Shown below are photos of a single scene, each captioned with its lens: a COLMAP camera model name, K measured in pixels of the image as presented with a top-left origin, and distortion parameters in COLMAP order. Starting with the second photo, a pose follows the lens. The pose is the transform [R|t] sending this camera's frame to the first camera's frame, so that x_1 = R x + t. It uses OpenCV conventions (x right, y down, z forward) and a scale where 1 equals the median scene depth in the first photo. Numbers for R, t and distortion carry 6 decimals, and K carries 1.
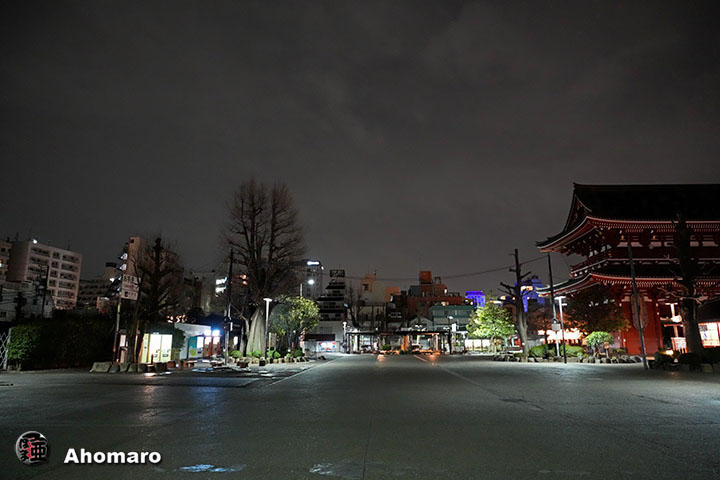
lens RADIAL K [[486.2, 0, 360.0], [0, 486.2, 240.0], [0, 0, 1]] dist [-0.001034, -0.000486]
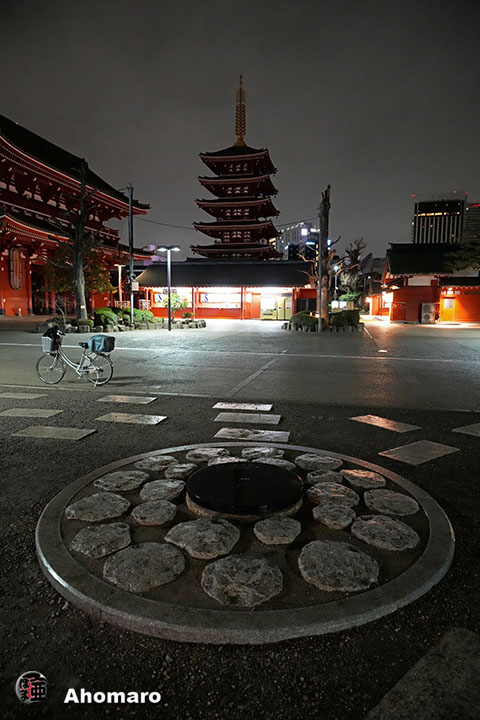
lens RADIAL K [[456.9, 0, 240.0], [0, 456.9, 360.0], [0, 0, 1]] dist [0.003130, 0.000930]
pose [[0.192998, -0.114273, 0.974522, -0.169933], [-0.212322, 0.964799, 0.155182, 0.091778], [-0.957952, -0.236862, 0.161941, 0.437588]]
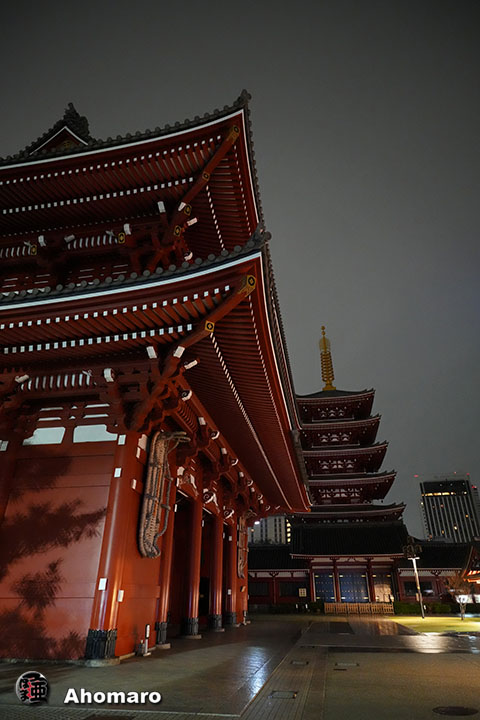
lens RADIAL K [[440.4, 0, 240.0], [0, 440.4, 360.0], [0, 0, 1]] dist [-0.006185, -0.000796]
pose [[0.165593, 0.470578, 0.866681, 0.305887], [-0.210310, 0.875448, -0.435156, 0.181713], [-0.963509, -0.110213, 0.243935, 0.885242]]
